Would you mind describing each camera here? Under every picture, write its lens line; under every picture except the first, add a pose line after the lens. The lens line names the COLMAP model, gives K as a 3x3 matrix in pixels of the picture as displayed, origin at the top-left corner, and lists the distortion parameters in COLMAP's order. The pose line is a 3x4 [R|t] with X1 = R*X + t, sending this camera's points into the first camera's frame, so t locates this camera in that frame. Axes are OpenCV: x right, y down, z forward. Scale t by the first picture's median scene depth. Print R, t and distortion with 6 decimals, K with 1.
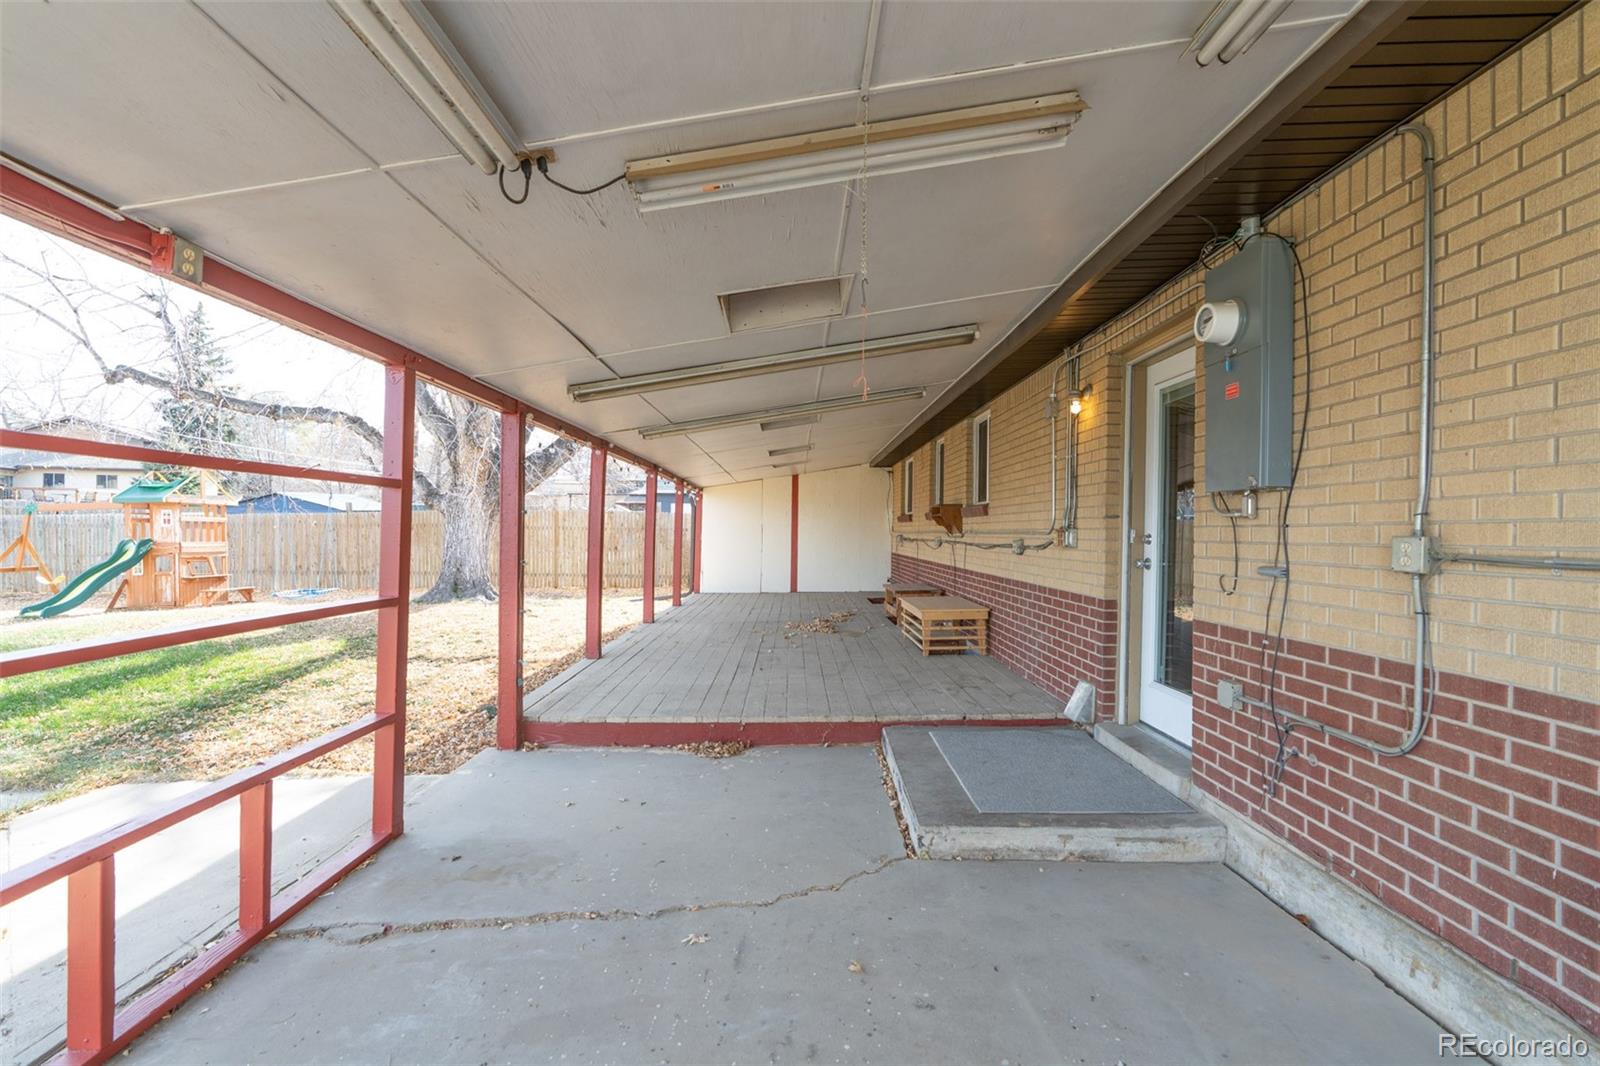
lens RADIAL K [[717.0, 0, 800.0], [0, 717.0, 533.0], [0, 0, 1]] dist [-0.004294, 0.000570]
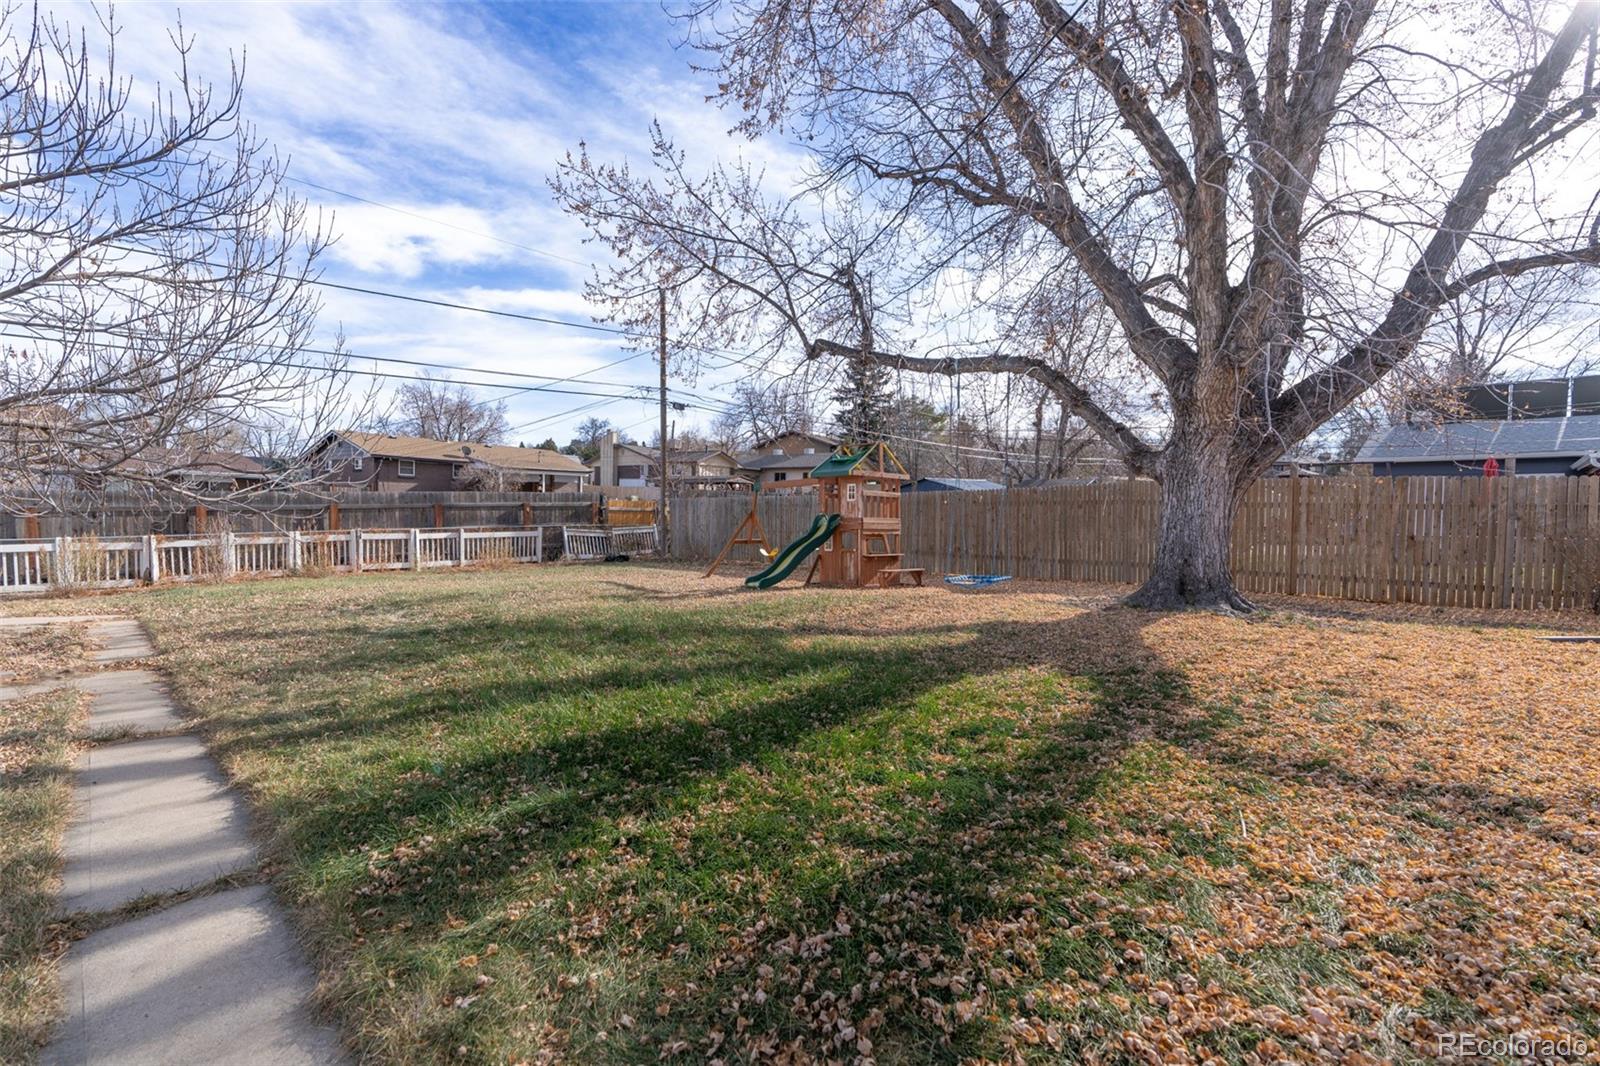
lens RADIAL K [[717.0, 0, 800.0], [0, 717.0, 533.0], [0, 0, 1]] dist [-0.004294, 0.000570]
pose [[0.709094, 0.021914, -0.704773, -0.257996], [-0.012231, 0.999749, 0.018780, 0.016144], [0.705008, -0.004696, 0.709184, 0.271174]]
